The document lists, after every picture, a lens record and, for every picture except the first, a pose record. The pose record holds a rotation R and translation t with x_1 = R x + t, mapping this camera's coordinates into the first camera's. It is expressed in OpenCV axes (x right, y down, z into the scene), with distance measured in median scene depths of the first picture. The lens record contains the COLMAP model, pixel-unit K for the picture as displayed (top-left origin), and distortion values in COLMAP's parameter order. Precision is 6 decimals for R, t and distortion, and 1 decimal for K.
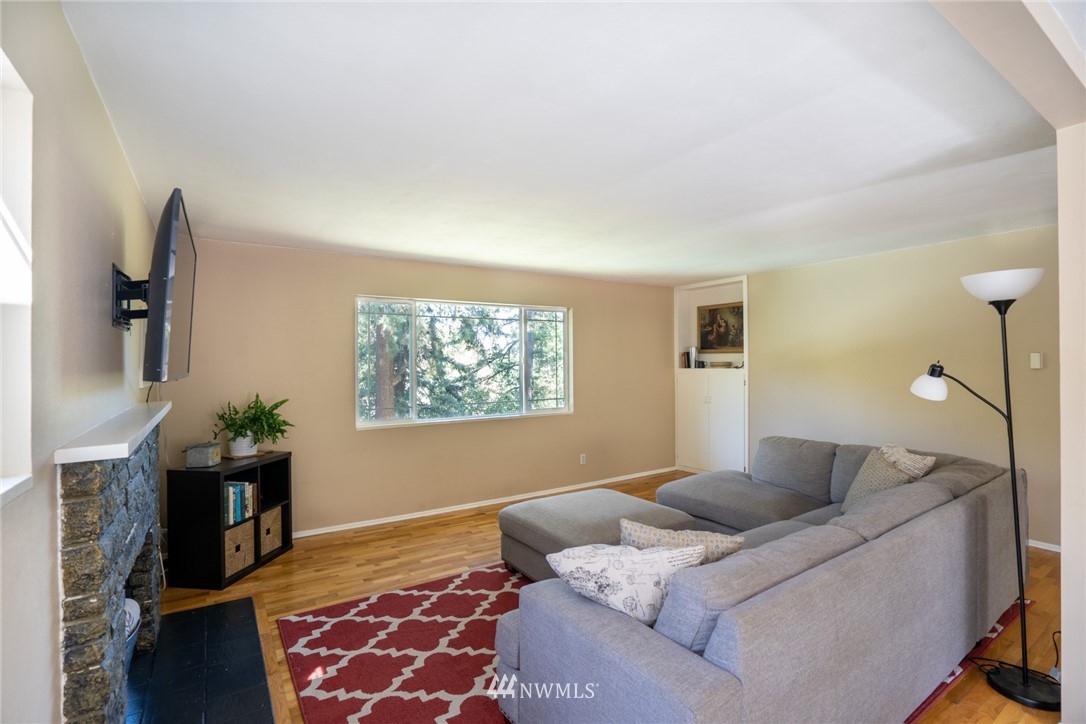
lens RADIAL K [[505.0, 0, 537.4], [0, 505.0, 364.1], [0, 0, 1]] dist [-0.026246, -0.000295]
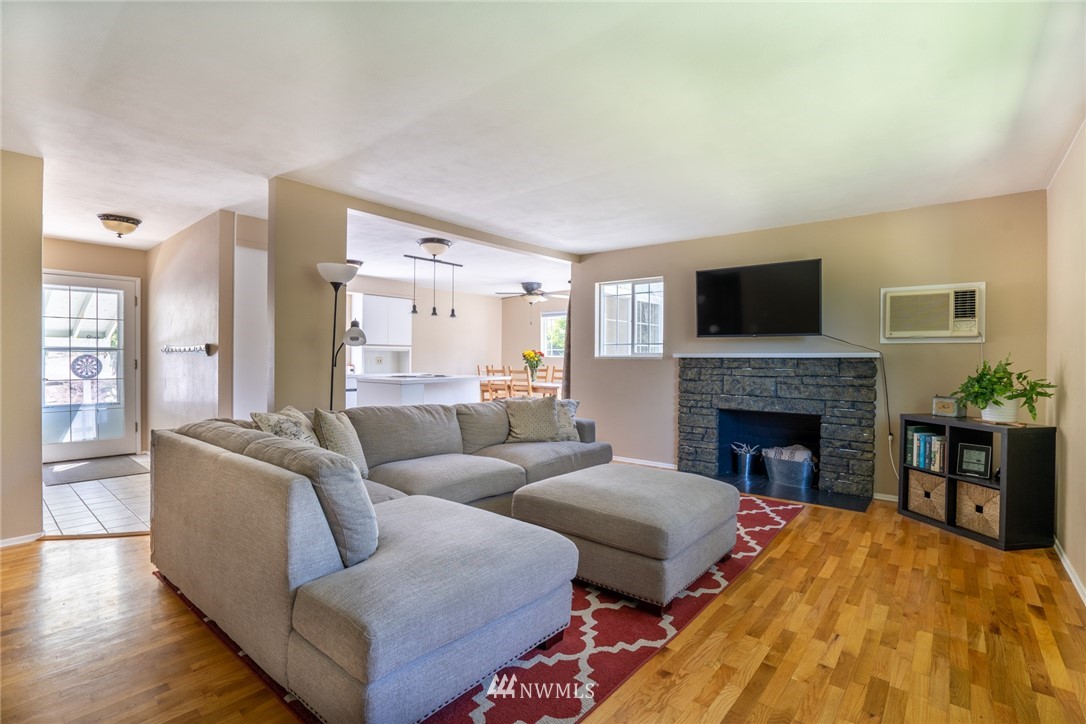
lens RADIAL K [[505.0, 0, 543.1], [0, 505.0, 359.2], [0, 0, 1]] dist [-0.026246, -0.000295]
pose [[-0.954417, 0.003984, -0.298450, 0.503328], [0.001775, 0.999969, 0.007672, 0.067445], [0.298472, 0.006792, -0.954394, 1.757365]]
